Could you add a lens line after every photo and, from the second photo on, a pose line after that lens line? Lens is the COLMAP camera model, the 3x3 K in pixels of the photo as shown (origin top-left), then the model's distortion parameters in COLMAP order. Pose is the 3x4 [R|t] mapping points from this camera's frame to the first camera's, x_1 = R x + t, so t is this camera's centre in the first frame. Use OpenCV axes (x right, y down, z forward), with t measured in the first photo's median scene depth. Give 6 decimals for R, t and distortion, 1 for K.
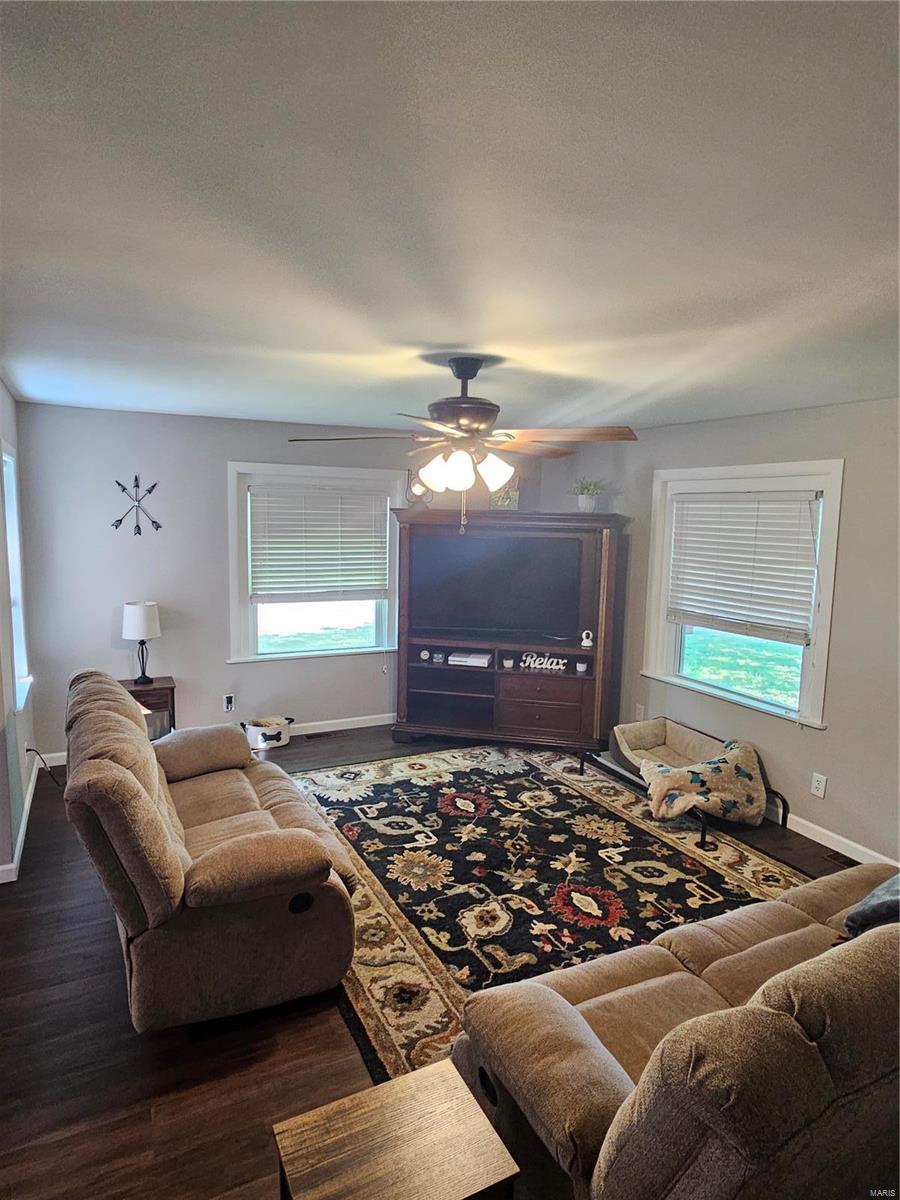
lens RADIAL K [[694.0, 0, 448.5], [0, 694.0, 599.9], [0, 0, 1]] dist [0.004676, -0.003166]
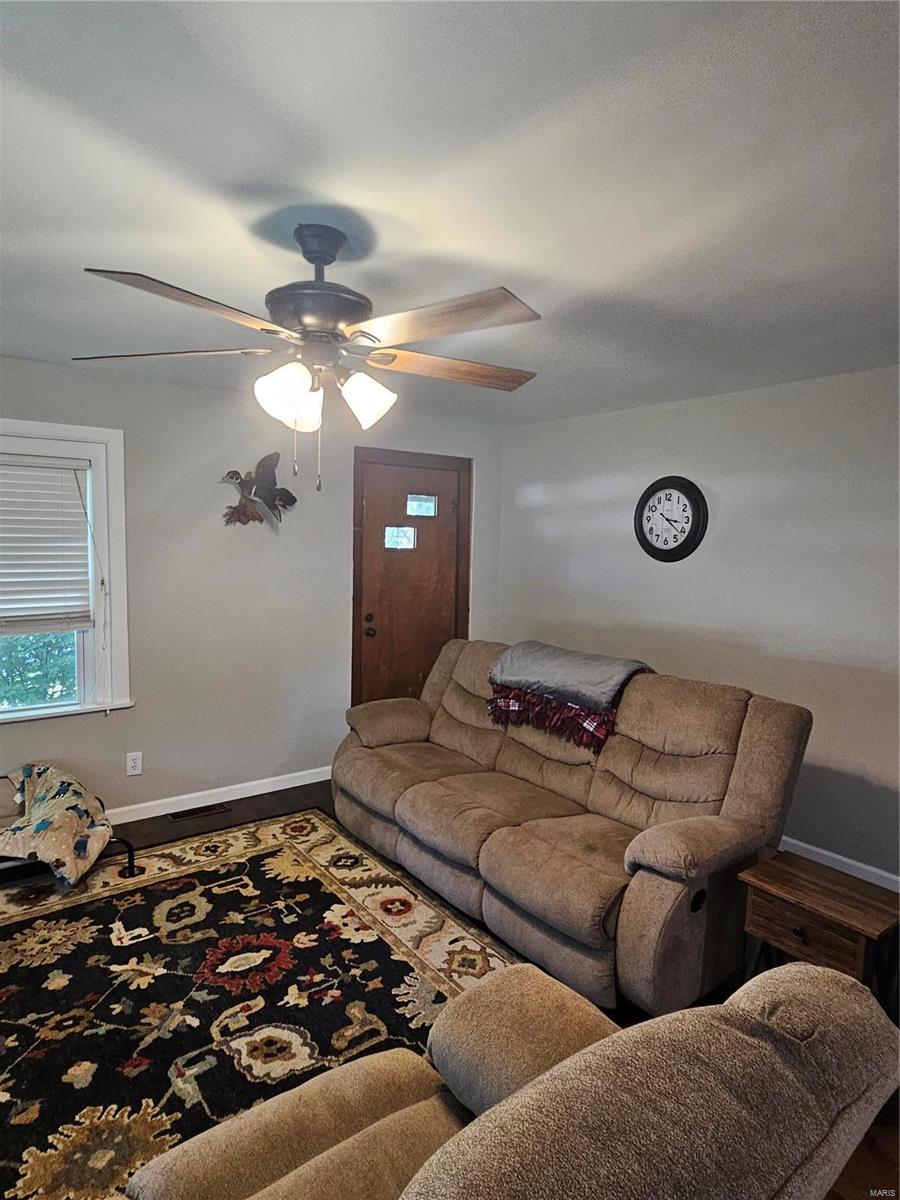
lens RADIAL K [[694.0, 0, 447.7], [0, 694.0, 599.0], [0, 0, 1]] dist [0.004676, -0.003166]
pose [[-0.185027, -0.110000, 0.976558, -0.539933], [0.099672, 0.986491, 0.130003, -0.051582], [-0.977666, 0.121390, -0.171563, 0.794993]]
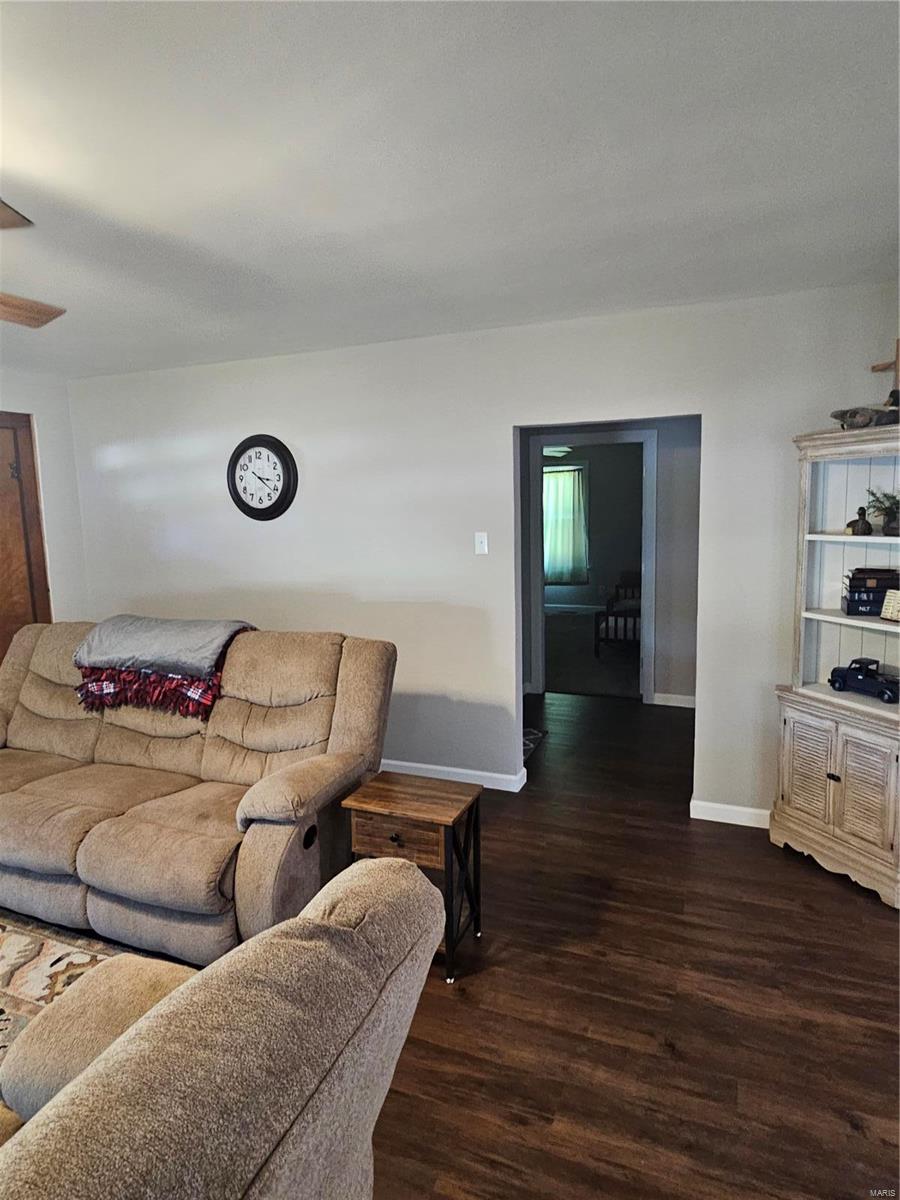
lens RADIAL K [[694.0, 0, 449.5], [0, 694.0, 598.8], [0, 0, 1]] dist [0.004676, -0.003166]
pose [[-0.662021, -0.104630, 0.742146, -0.549547], [0.106896, 0.966903, 0.231672, -0.037506], [-0.741823, 0.232704, -0.628925, 0.766731]]
